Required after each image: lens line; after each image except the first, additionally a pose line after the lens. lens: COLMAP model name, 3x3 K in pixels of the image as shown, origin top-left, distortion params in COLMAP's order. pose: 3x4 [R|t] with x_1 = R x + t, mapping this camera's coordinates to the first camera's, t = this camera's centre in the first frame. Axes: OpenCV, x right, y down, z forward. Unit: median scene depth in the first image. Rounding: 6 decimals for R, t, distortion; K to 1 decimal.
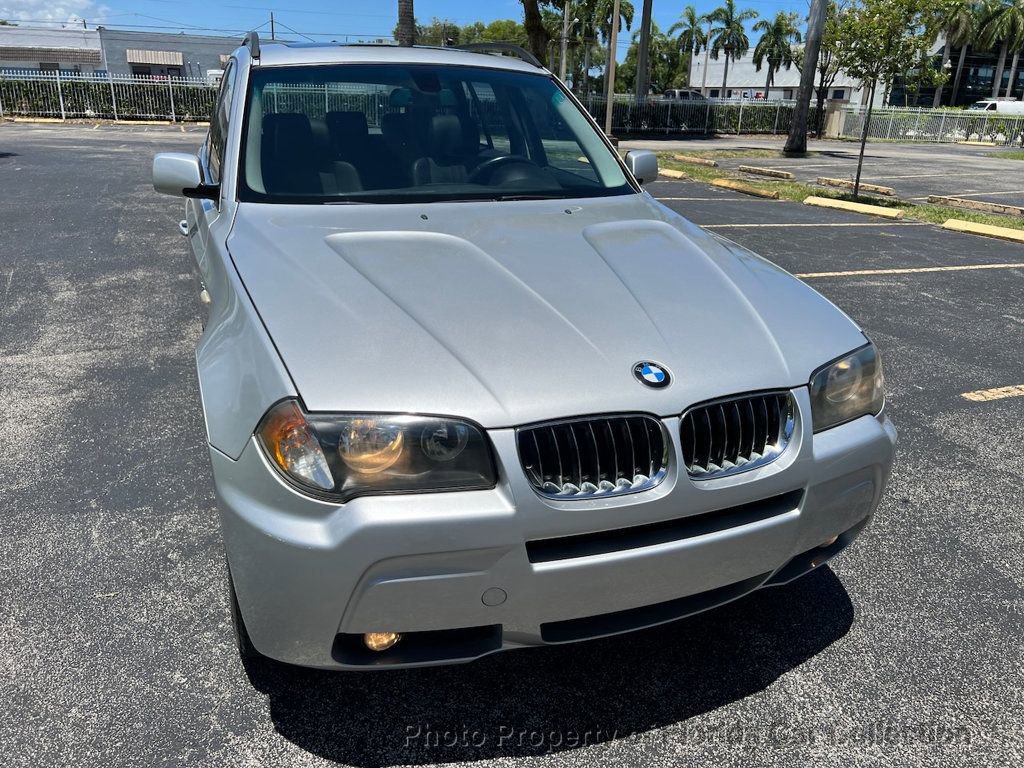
lens RADIAL K [[775.6, 0, 510.7], [0, 775.6, 388.3], [0, 0, 1]] dist [0.047634, -0.051484]
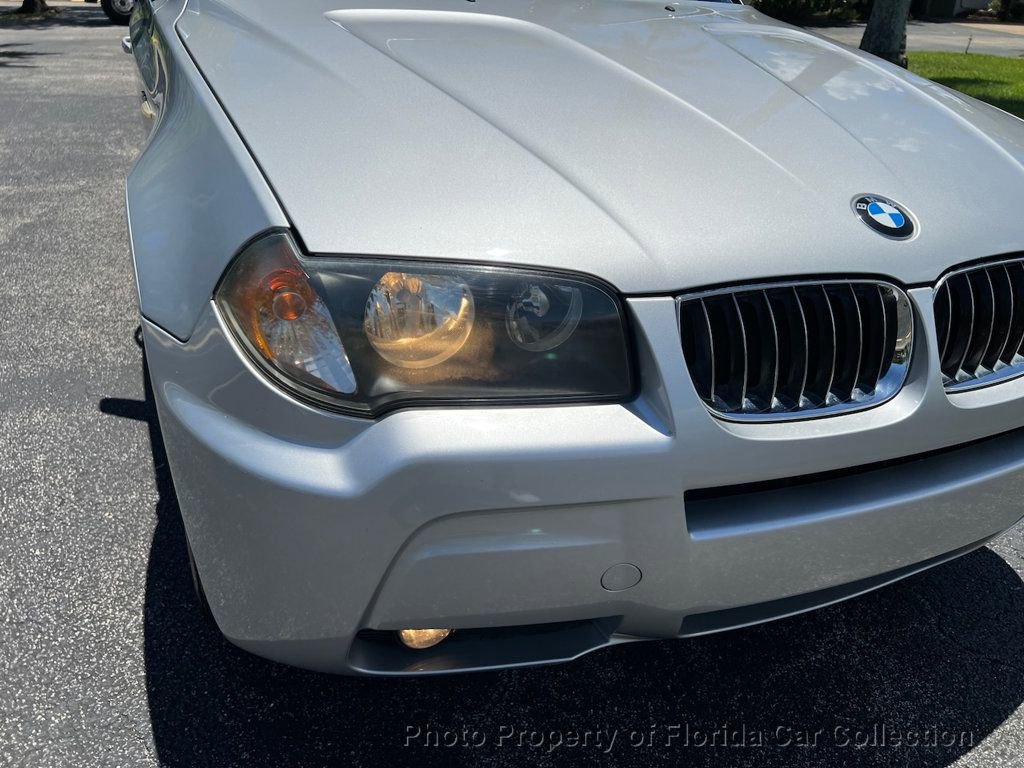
lens RADIAL K [[775.6, 0, 507.2], [0, 775.6, 394.4], [0, 0, 1]] dist [0.047634, -0.051484]
pose [[0.999457, 0.022013, 0.024519, -0.121138], [-0.024887, 0.991989, 0.123845, 0.052406], [-0.021597, -0.124388, 0.991999, 0.402339]]
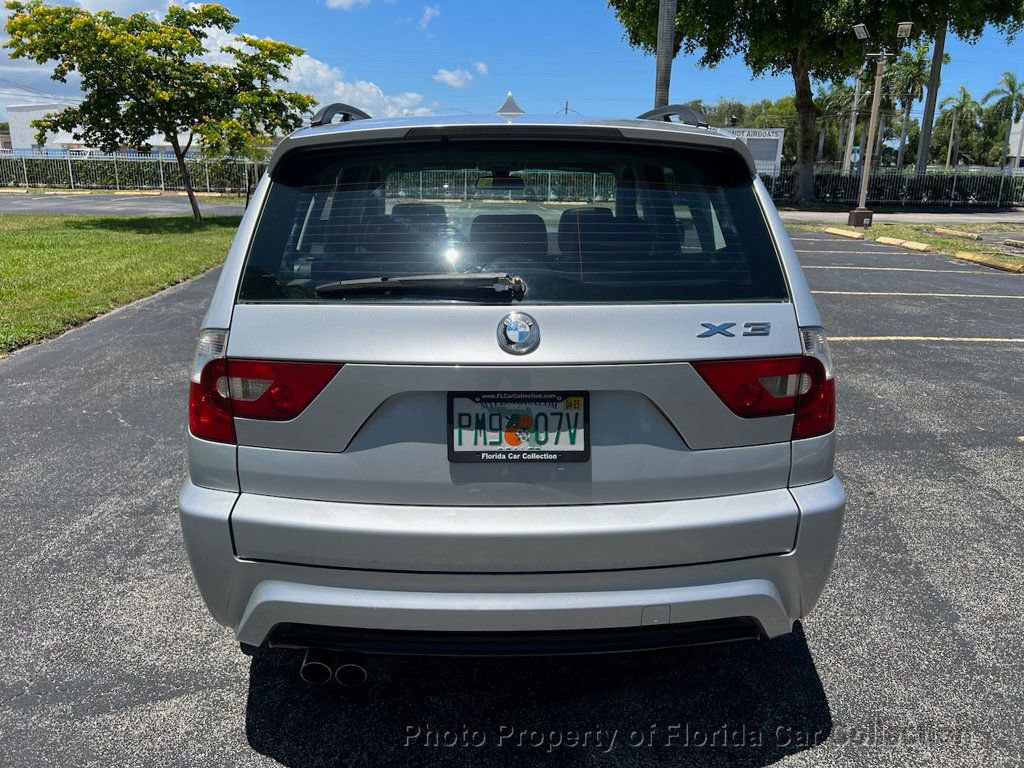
lens RADIAL K [[775.6, 0, 501.9], [0, 775.6, 385.7], [0, 0, 1]] dist [0.047634, -0.051484]
pose [[0.937689, 0.074161, -0.339469, 0.660400], [-0.105171, 0.991708, -0.073857, 0.230697], [0.331177, 0.104957, 0.937713, -0.658703]]
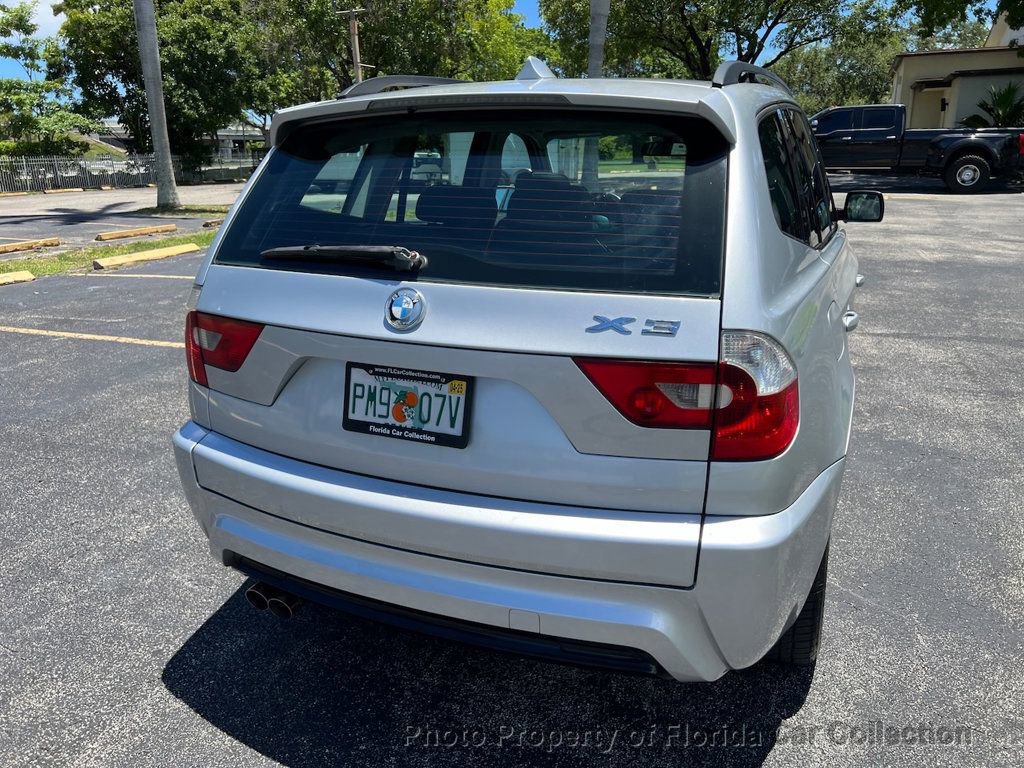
lens RADIAL K [[775.6, 0, 502.2], [0, 775.6, 381.9], [0, 0, 1]] dist [0.047634, -0.051484]
pose [[0.707218, 0.188325, -0.681452, 1.094758], [-0.224202, 0.973861, 0.036456, 0.118734], [0.670505, 0.127000, 0.730955, -0.365658]]
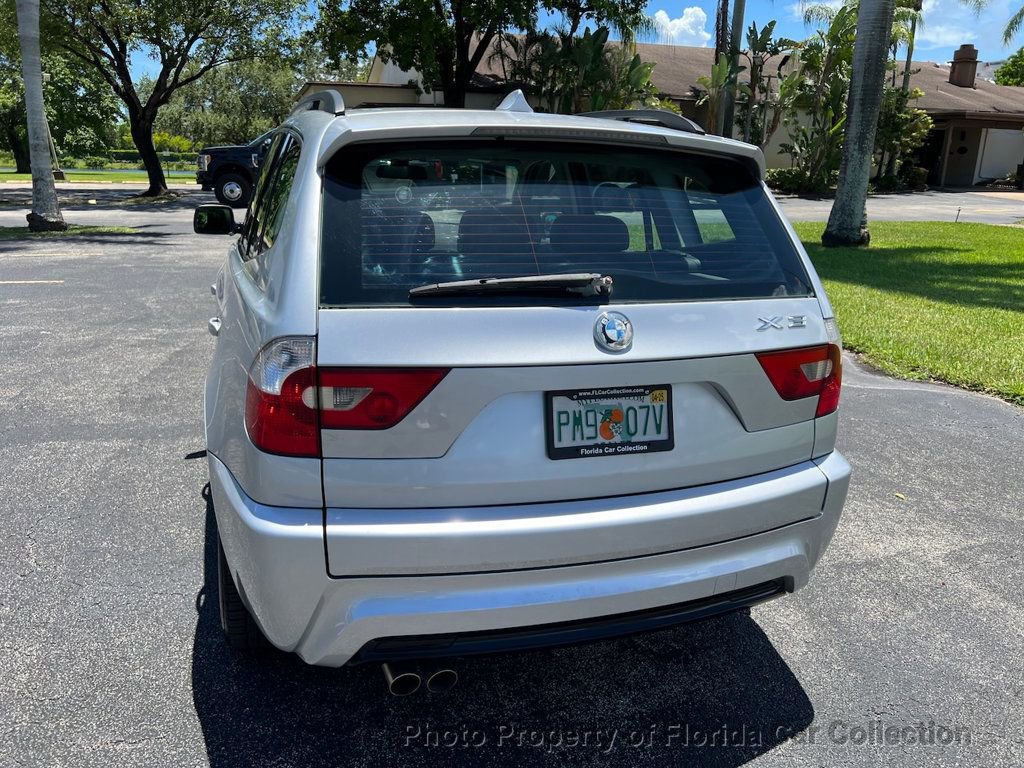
lens RADIAL K [[775.6, 0, 508.7], [0, 775.6, 385.3], [0, 0, 1]] dist [0.047634, -0.051484]
pose [[0.997781, 0.034414, -0.056994, 0.275998], [-0.038531, 0.996604, -0.072776, 0.240034], [0.054296, 0.074810, 0.995719, -0.759037]]
